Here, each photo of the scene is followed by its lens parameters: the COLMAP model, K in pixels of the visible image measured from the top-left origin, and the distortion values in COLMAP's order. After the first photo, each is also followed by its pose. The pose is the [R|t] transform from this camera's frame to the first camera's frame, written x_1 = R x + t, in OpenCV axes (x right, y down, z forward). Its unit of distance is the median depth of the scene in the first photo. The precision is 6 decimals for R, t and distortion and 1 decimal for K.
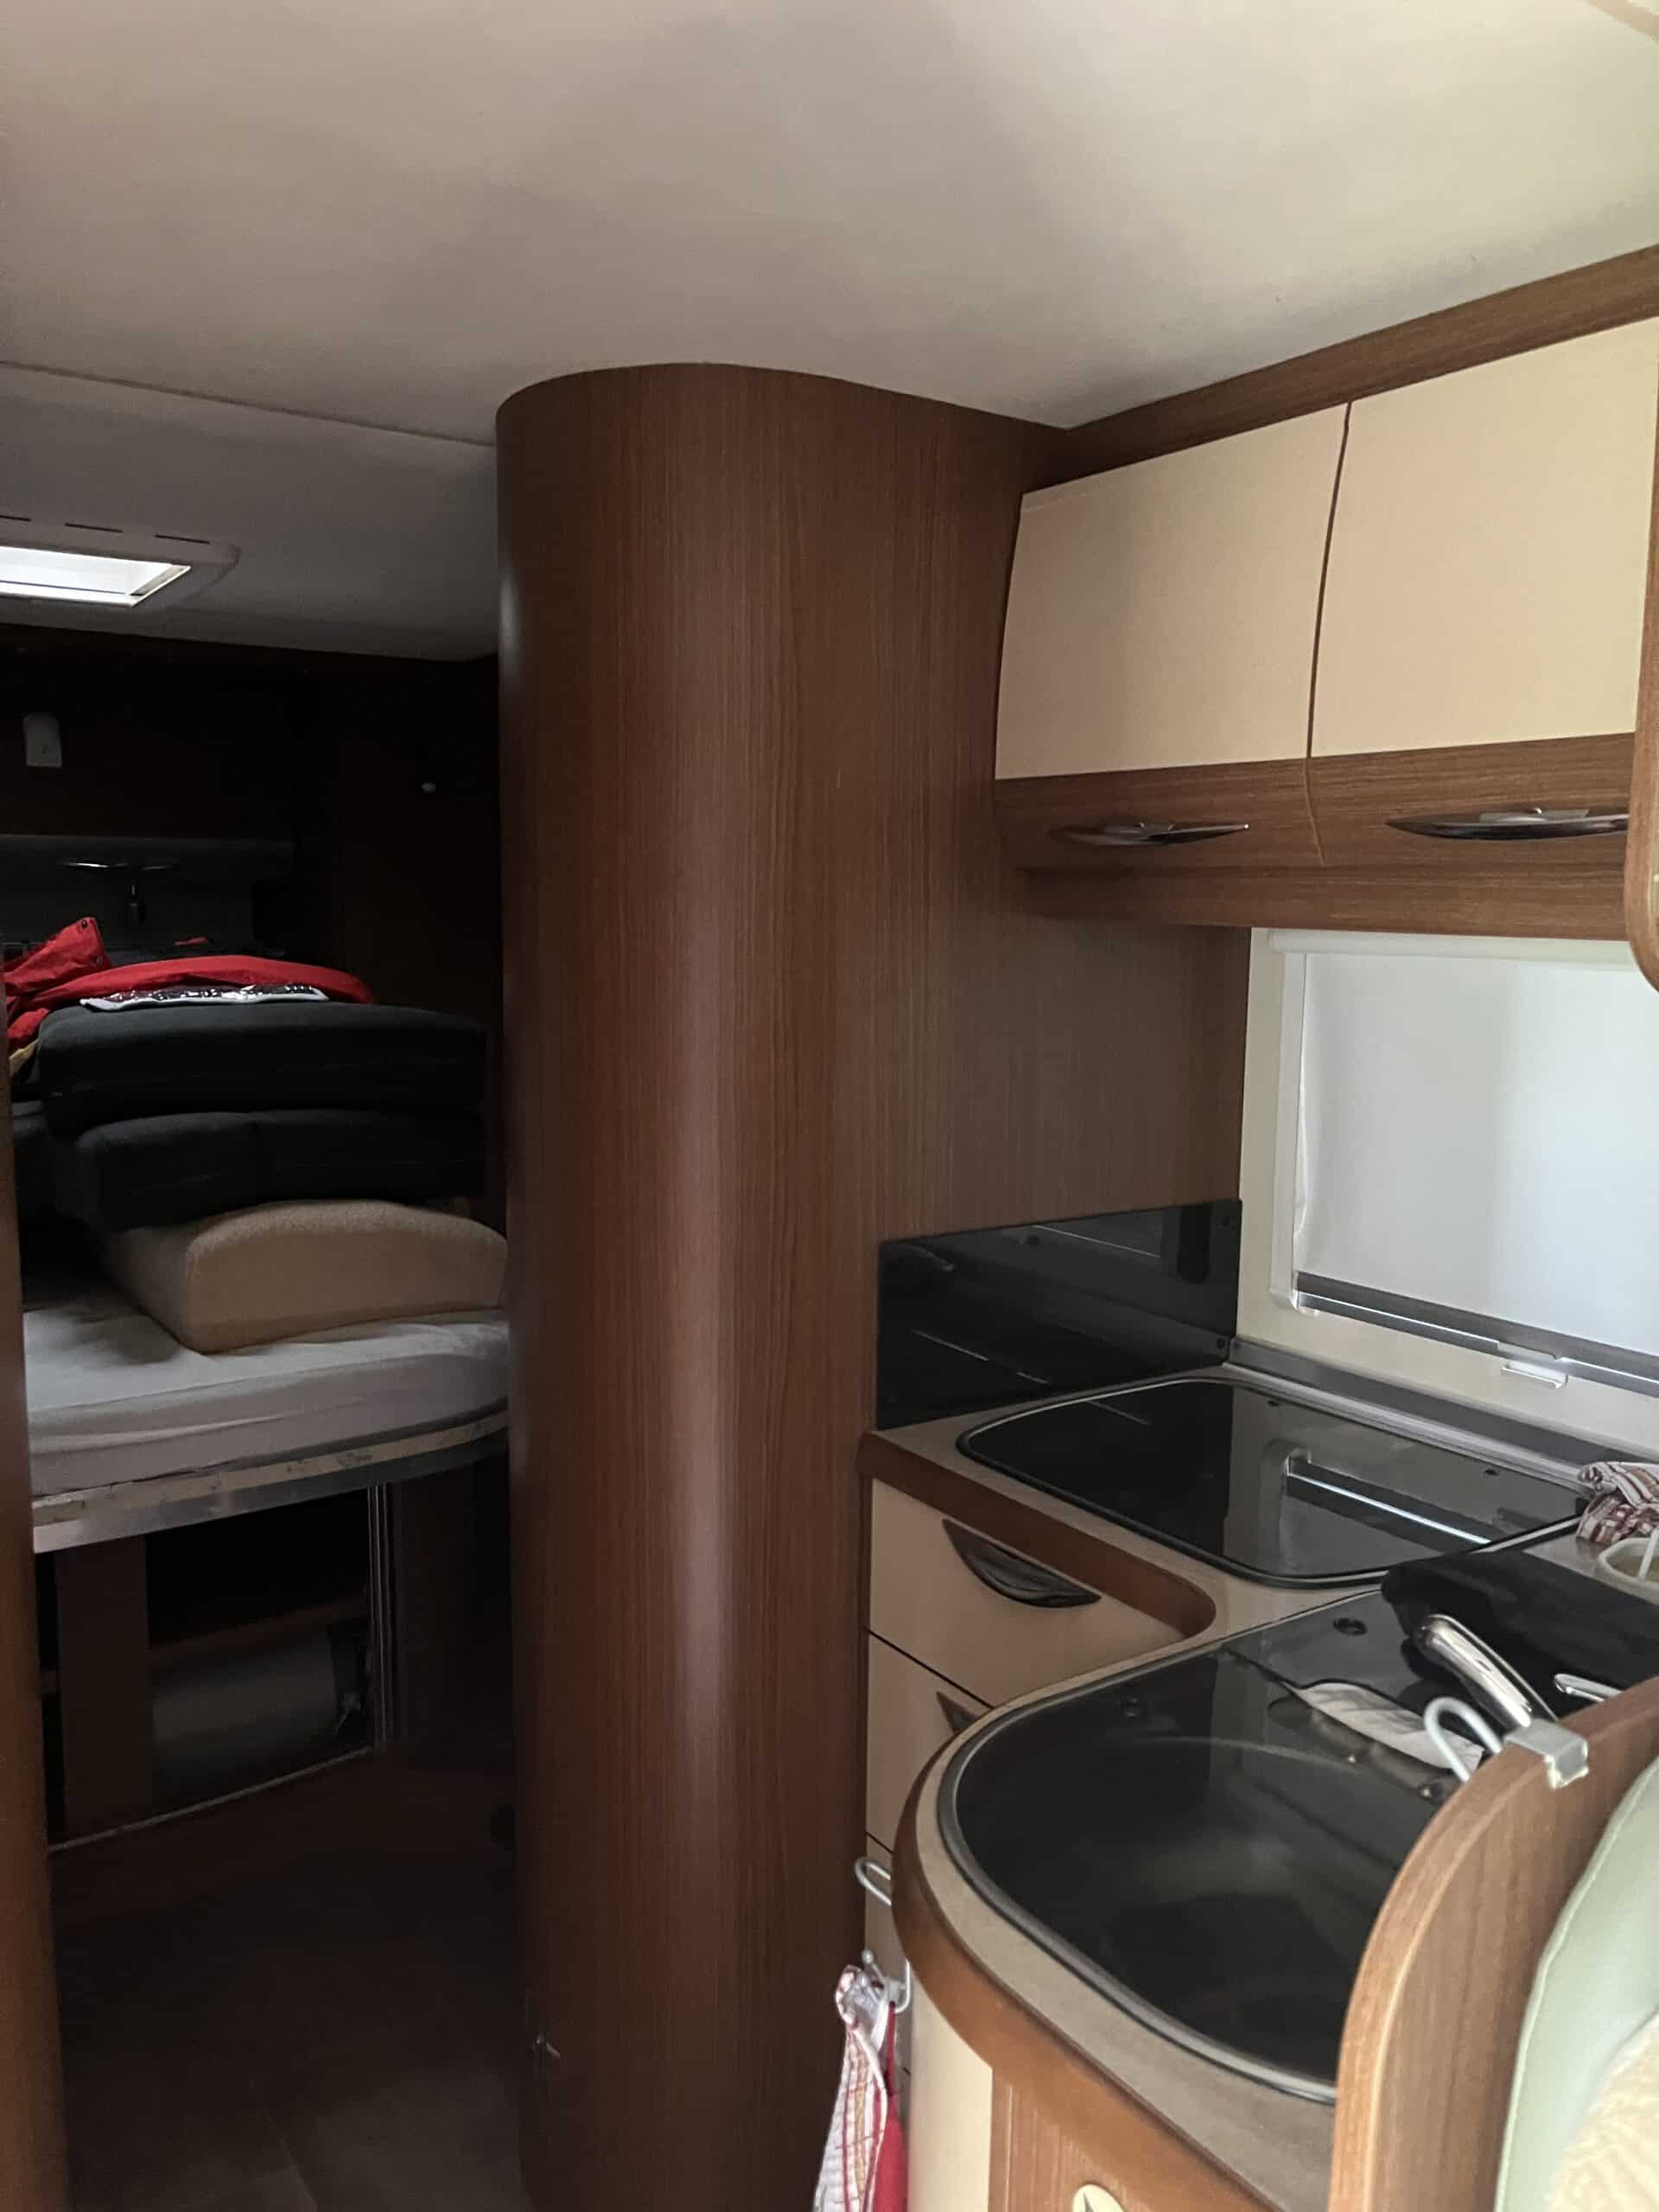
lens RADIAL K [[1683.4, 0, 829.5], [0, 1683.4, 1106.0], [0, 0, 1]] dist [0.070586, -0.197339]
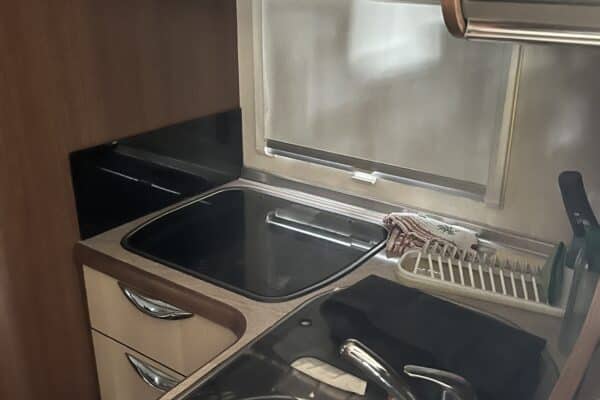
lens RADIAL K [[623.8, 0, 334.6], [0, 623.8, 199.9], [0, 0, 1]] dist [-0.003155, -0.013324]
pose [[0.922741, -0.133889, 0.361419, 0.046297], [0.036665, 0.963964, 0.263493, -0.051337], [-0.383673, -0.229884, 0.894398, 0.201264]]
